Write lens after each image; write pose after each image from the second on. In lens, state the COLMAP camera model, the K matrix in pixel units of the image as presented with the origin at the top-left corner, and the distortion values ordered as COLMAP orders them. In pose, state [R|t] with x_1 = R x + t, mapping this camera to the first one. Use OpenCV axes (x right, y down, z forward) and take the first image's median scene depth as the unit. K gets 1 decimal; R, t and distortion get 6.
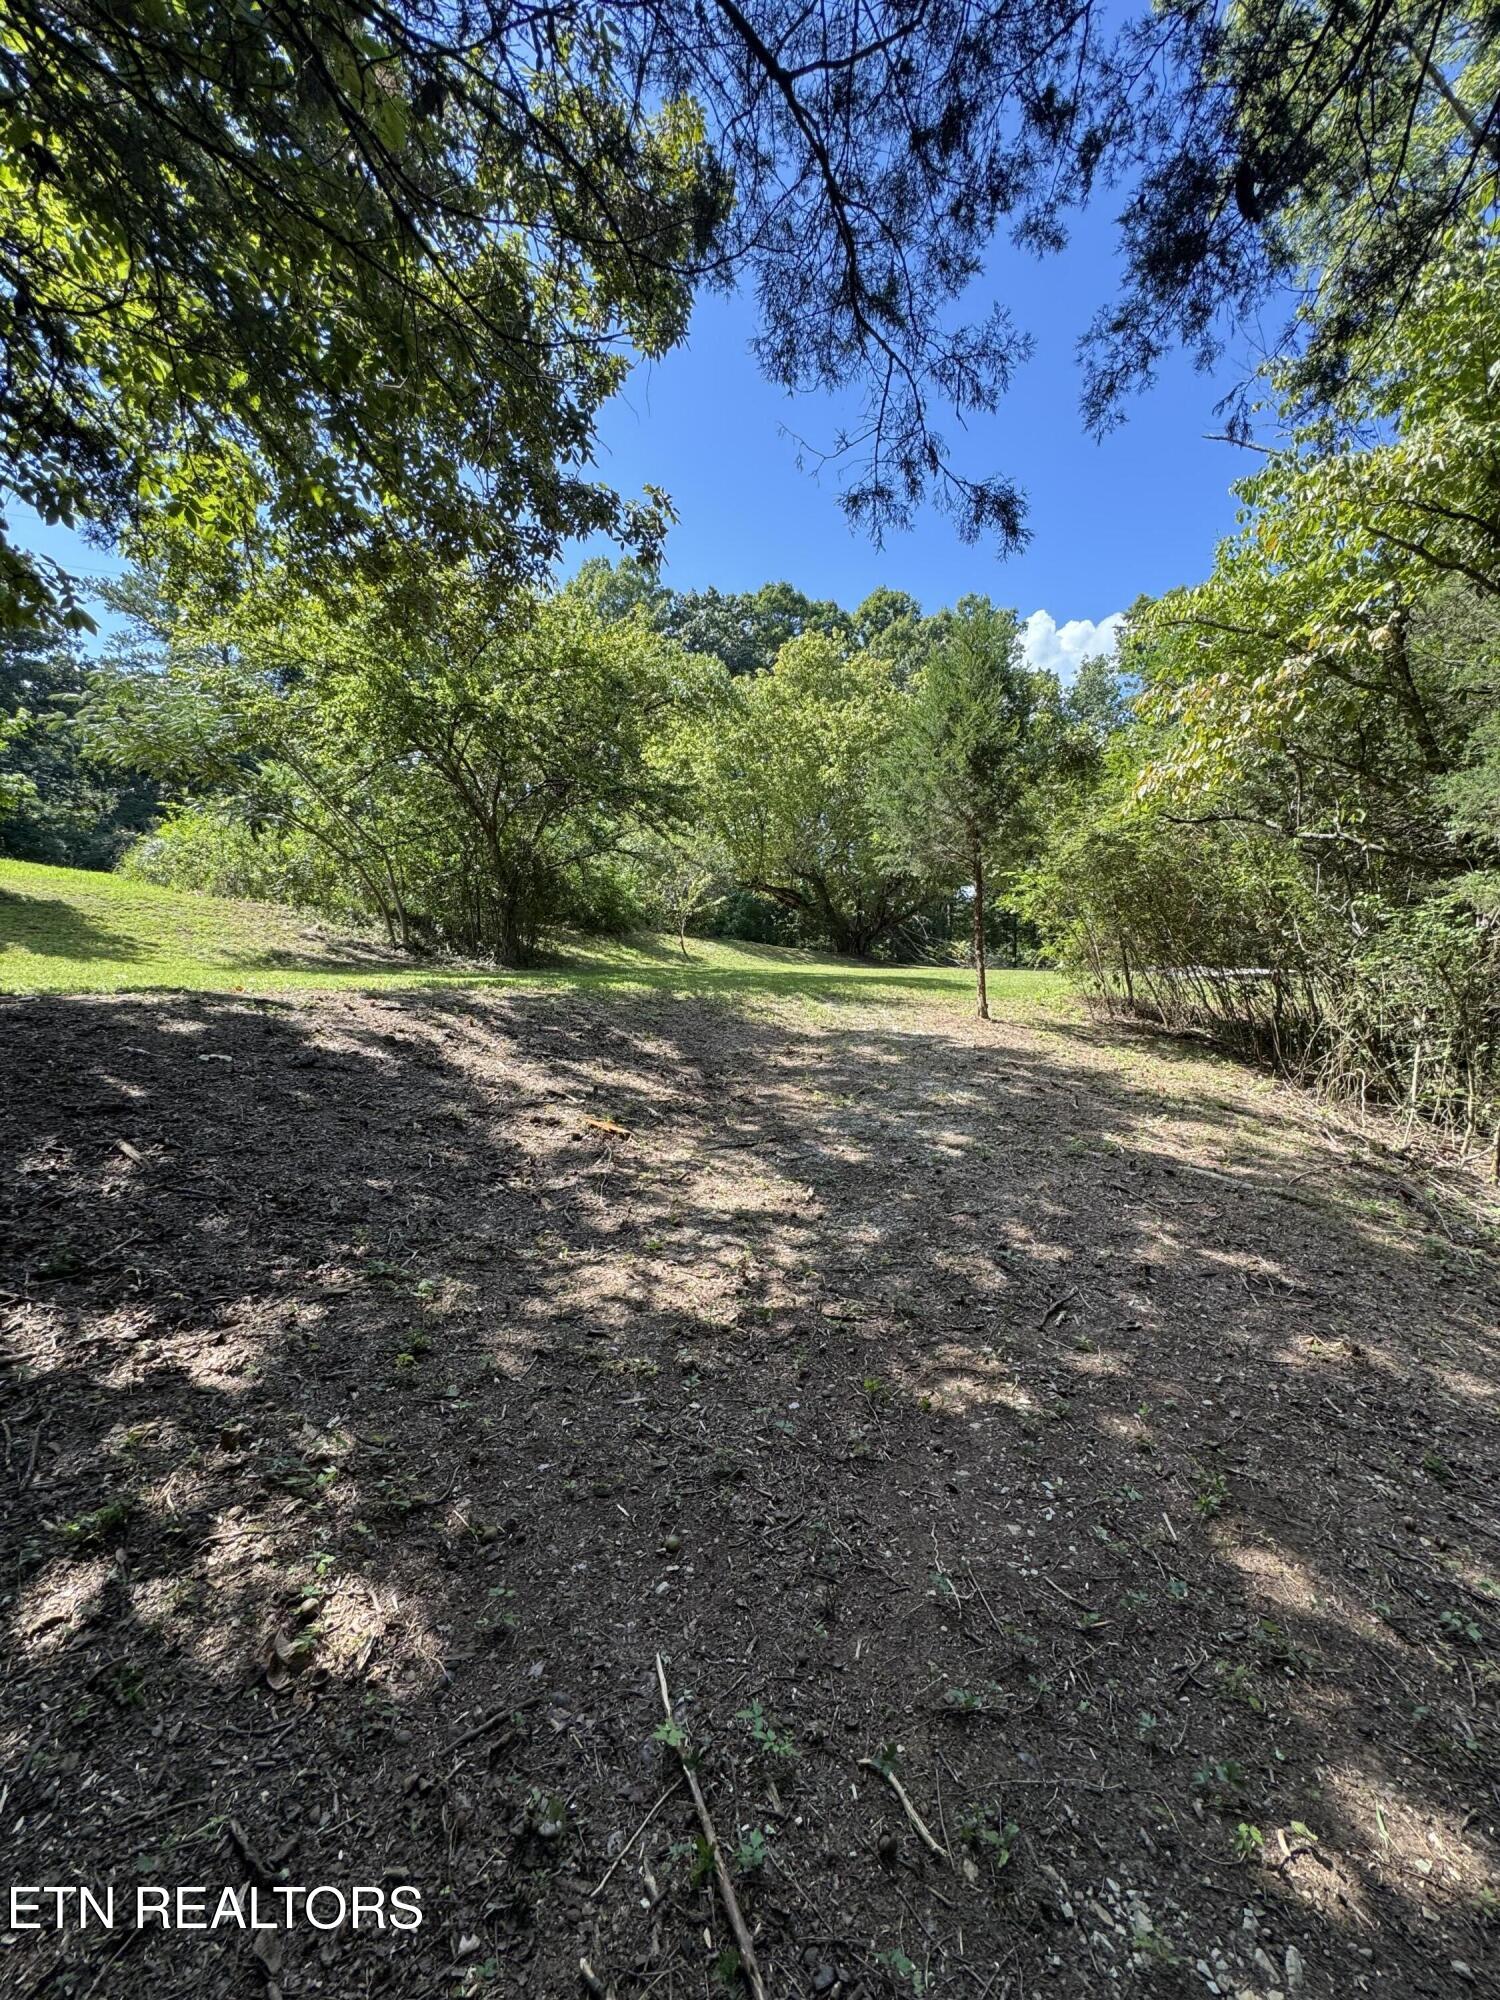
lens RADIAL K [[804.5, 0, 749.6], [0, 804.5, 993.7], [0, 0, 1]] dist [0.000306, 0.000038]
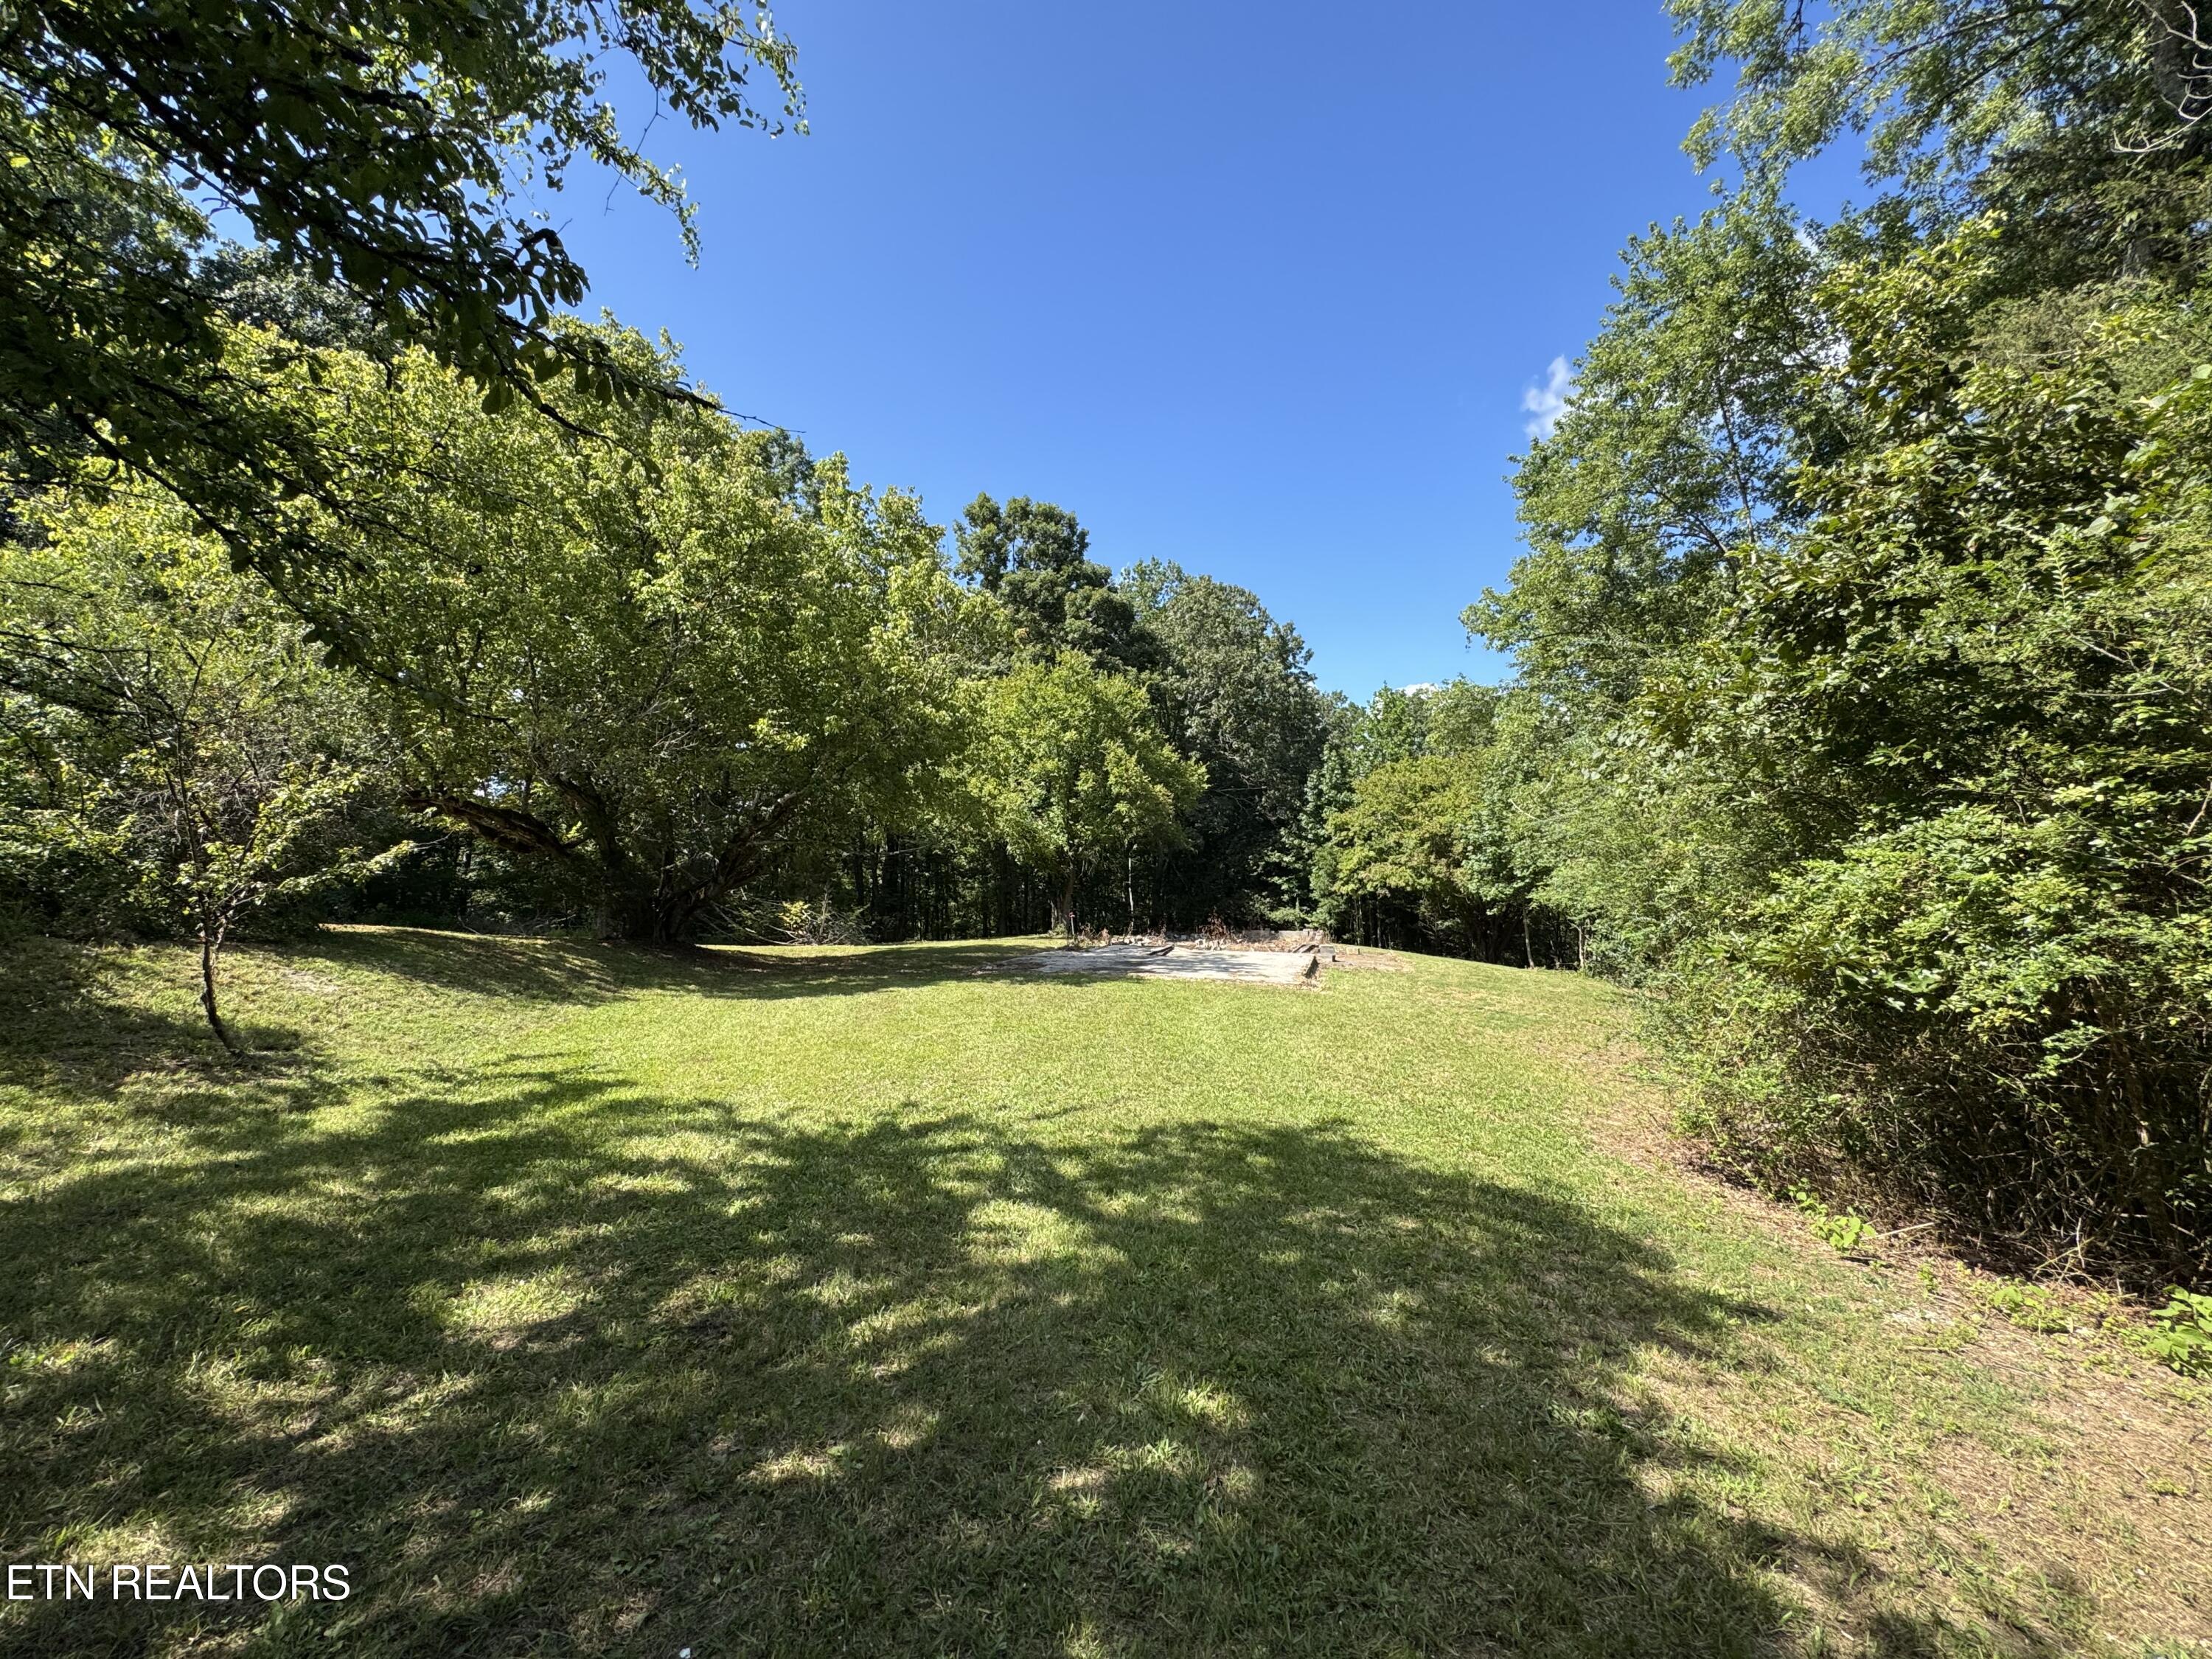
lens RADIAL K [[889.8, 0, 1104.3], [0, 889.8, 829.2], [0, 0, 1]] dist [0.000306, 0.000038]
pose [[0.767251, 0.054883, 0.638995, -0.042079], [0.022041, 0.993487, -0.111794, -0.074568], [-0.640968, 0.099859, 0.761044, 0.516190]]
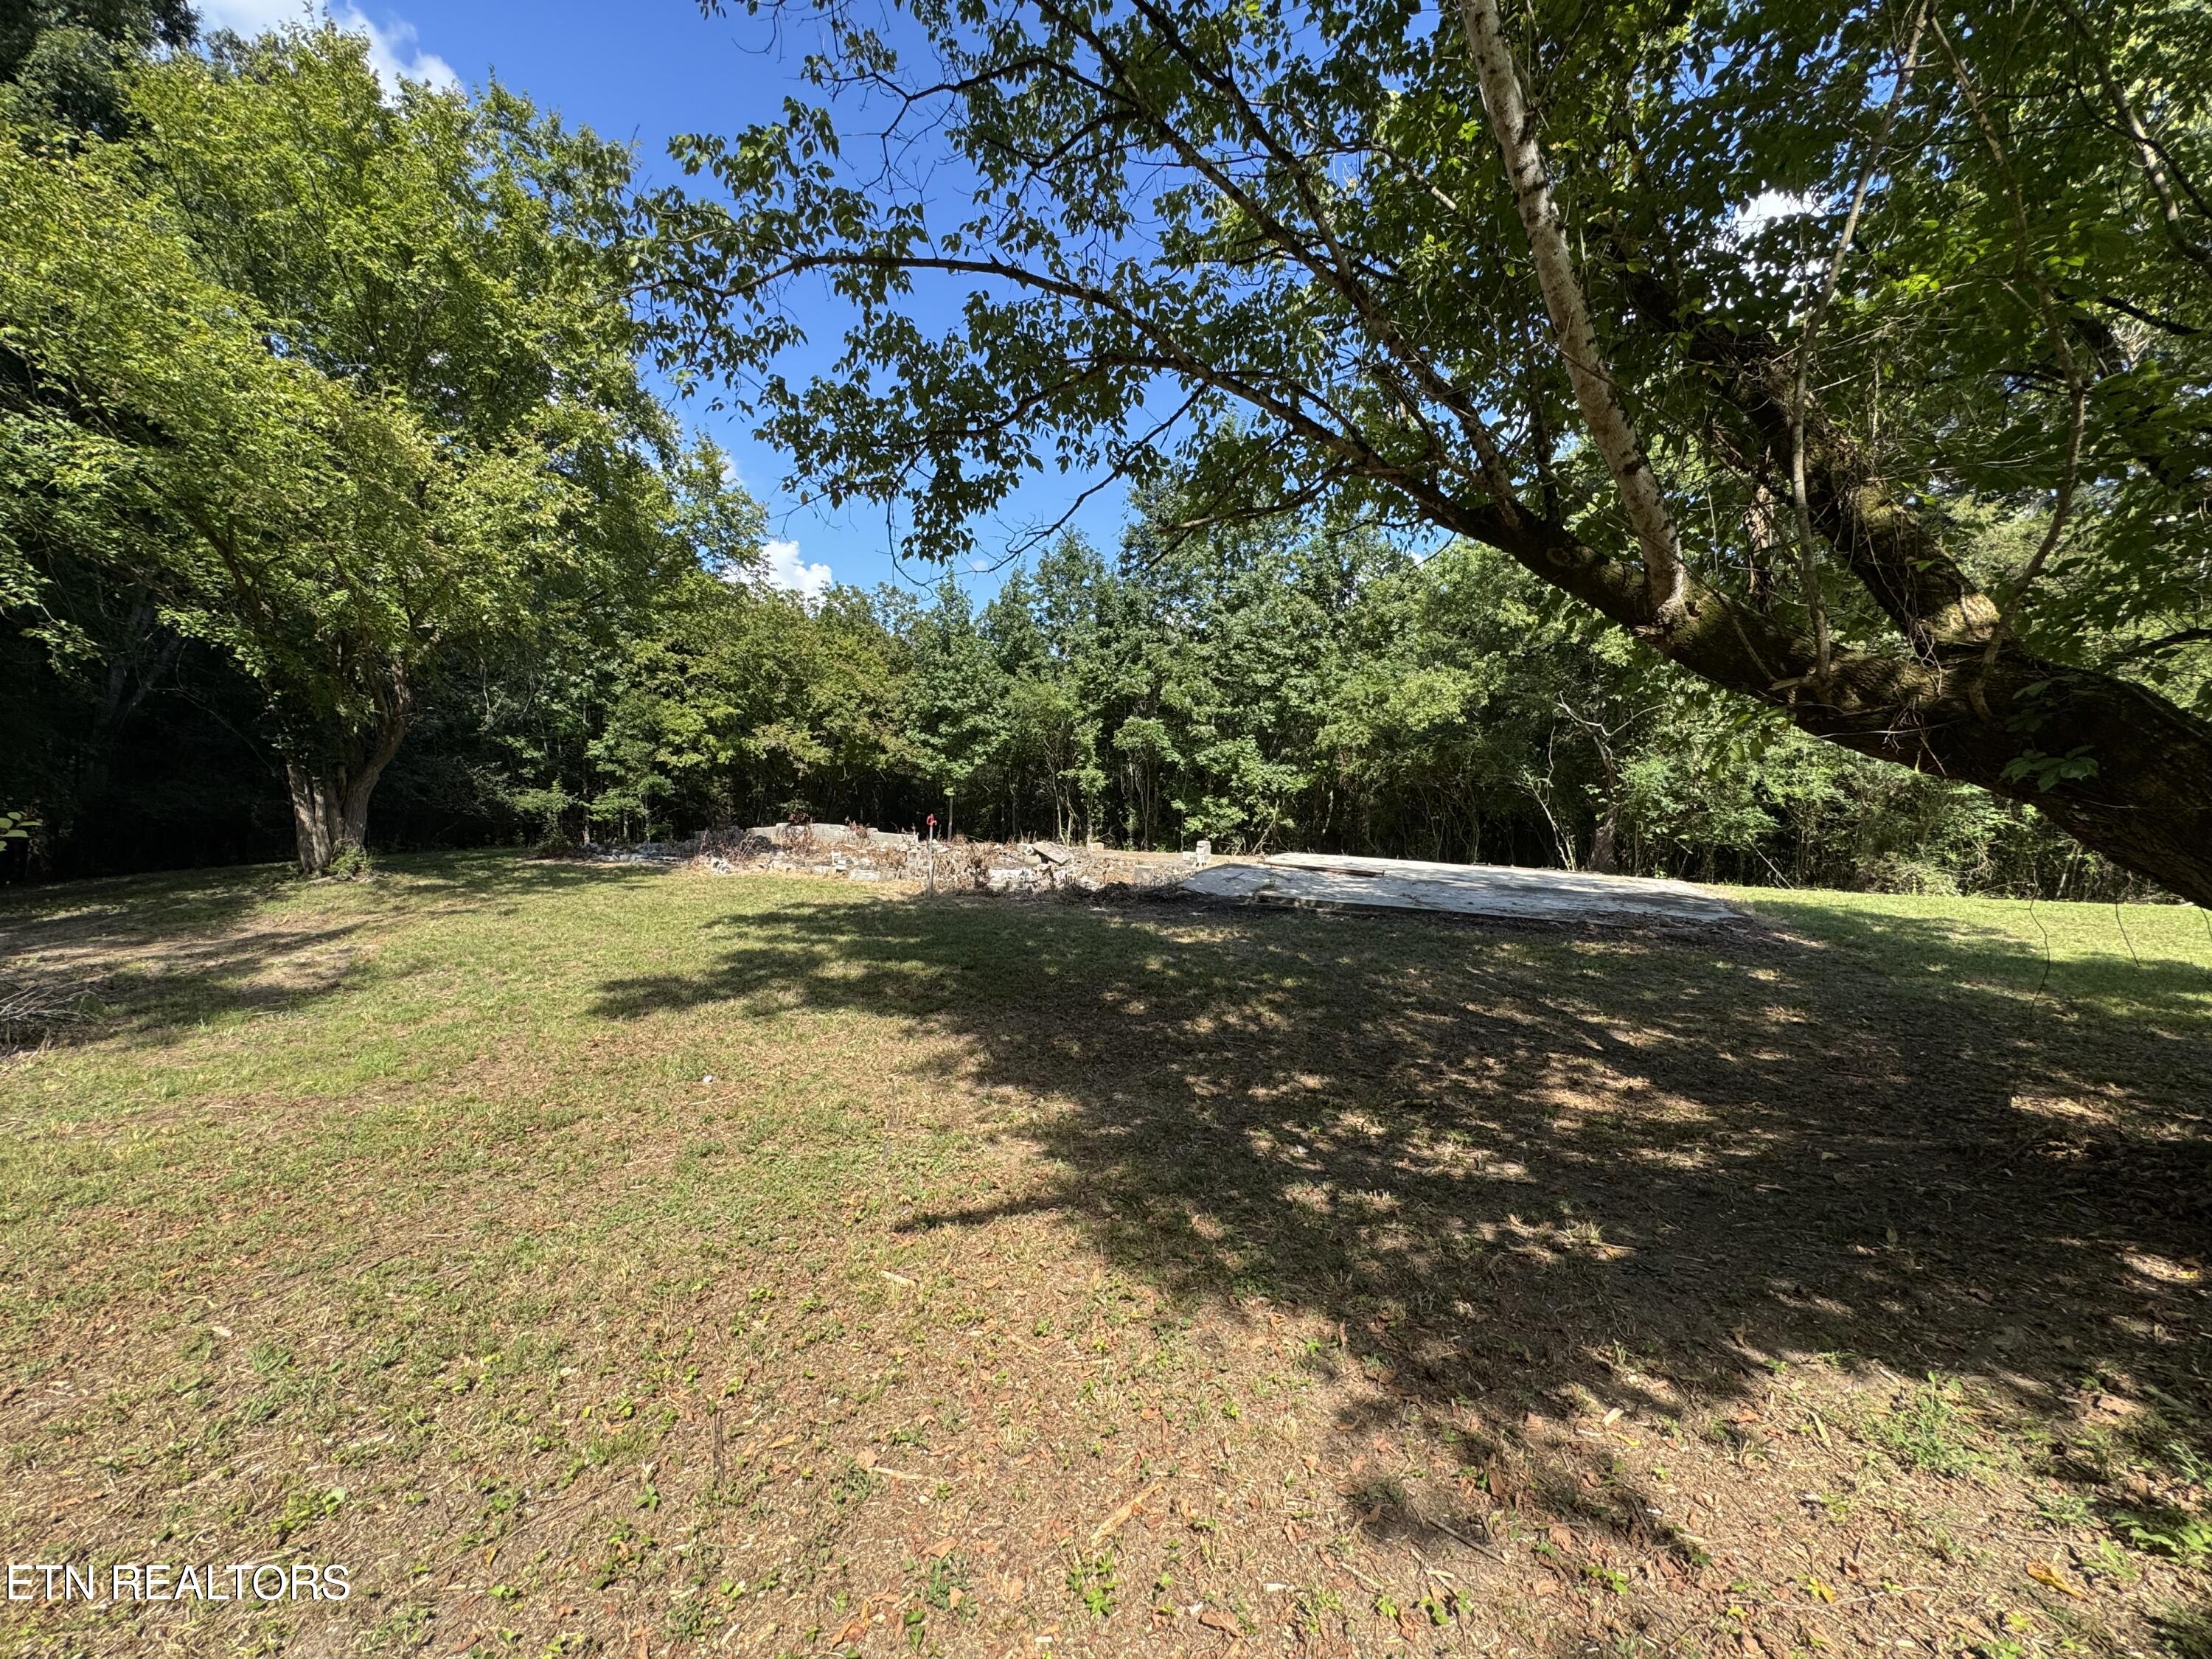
lens RADIAL K [[889.8, 0, 1106.7], [0, 889.8, 830.8], [0, 0, 1]] dist [0.000306, 0.000038]
pose [[-0.438477, -0.055884, 0.897003, 0.170647], [0.029967, 0.996601, 0.076738, -0.131241], [-0.898243, 0.060529, -0.435312, 1.720152]]
